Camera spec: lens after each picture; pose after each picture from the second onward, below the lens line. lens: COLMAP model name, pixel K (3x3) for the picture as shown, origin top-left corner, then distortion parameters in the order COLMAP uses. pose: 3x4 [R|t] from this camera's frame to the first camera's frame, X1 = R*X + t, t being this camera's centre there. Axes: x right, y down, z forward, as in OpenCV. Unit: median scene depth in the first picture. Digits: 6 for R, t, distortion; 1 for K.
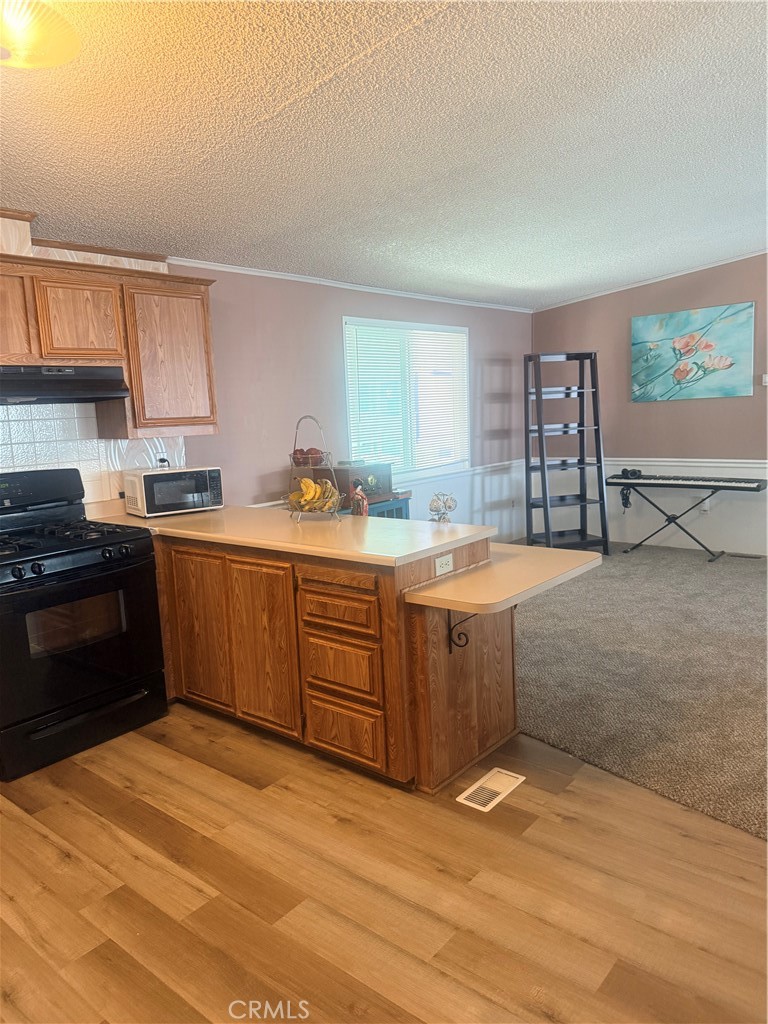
lens RADIAL K [[722.1, 0, 378.7], [0, 722.1, 516.6], [0, 0, 1]] dist [0.148274, -0.293004]
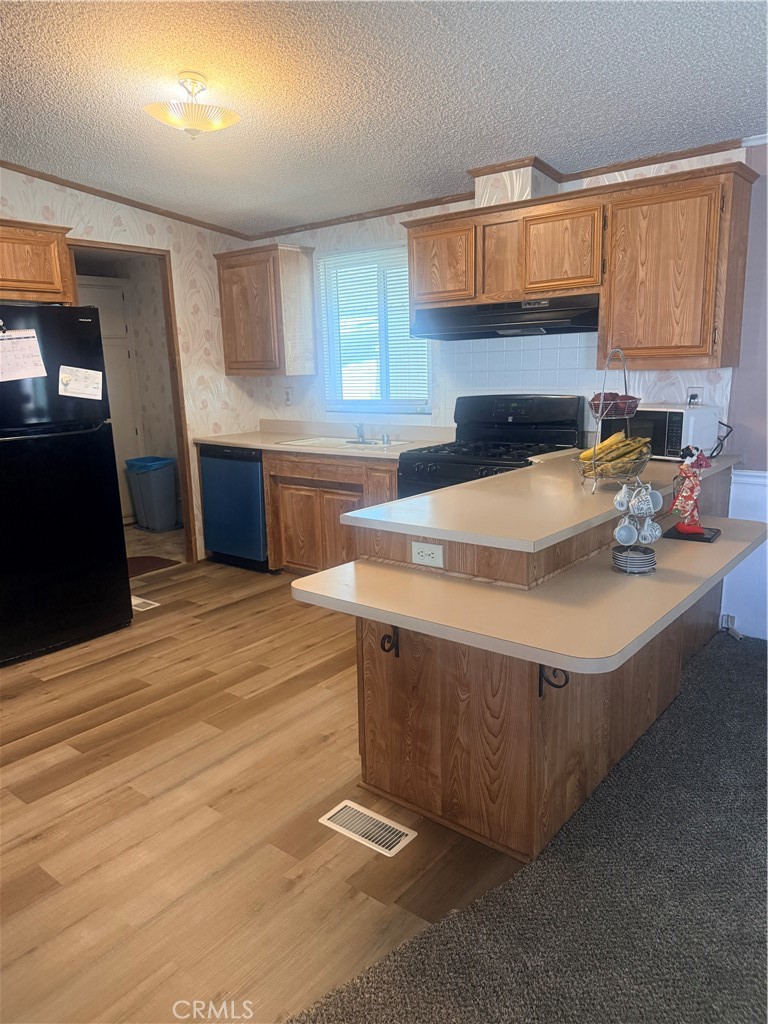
lens RADIAL K [[722.1, 0, 378.7], [0, 722.1, 516.6], [0, 0, 1]] dist [0.148274, -0.293004]
pose [[0.002130, 0.246966, -0.969022, 0.801195], [-0.127297, 0.961208, 0.244694, -0.149729], [0.991862, 0.122833, 0.033485, 0.883299]]
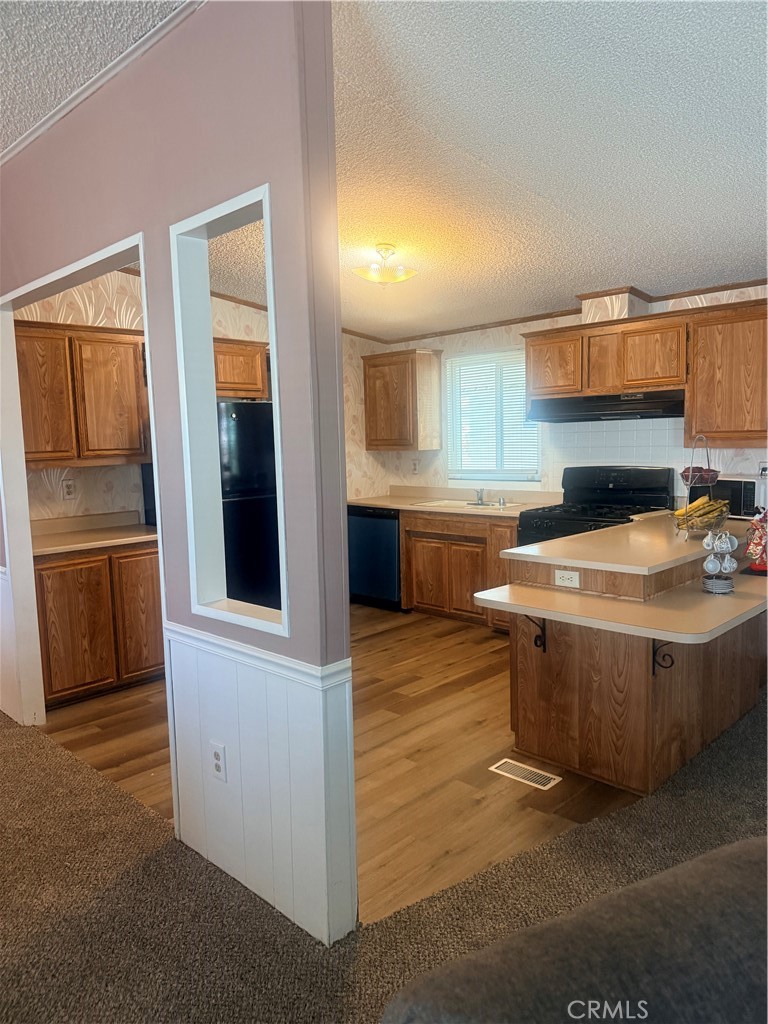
lens RADIAL K [[722.1, 0, 378.7], [0, 722.1, 516.6], [0, 0, 1]] dist [0.148274, -0.293004]
pose [[-0.094605, 0.158071, -0.982885, 1.156356], [-0.119207, 0.978411, 0.168825, -0.174728], [0.988352, 0.133138, -0.073720, 0.755026]]
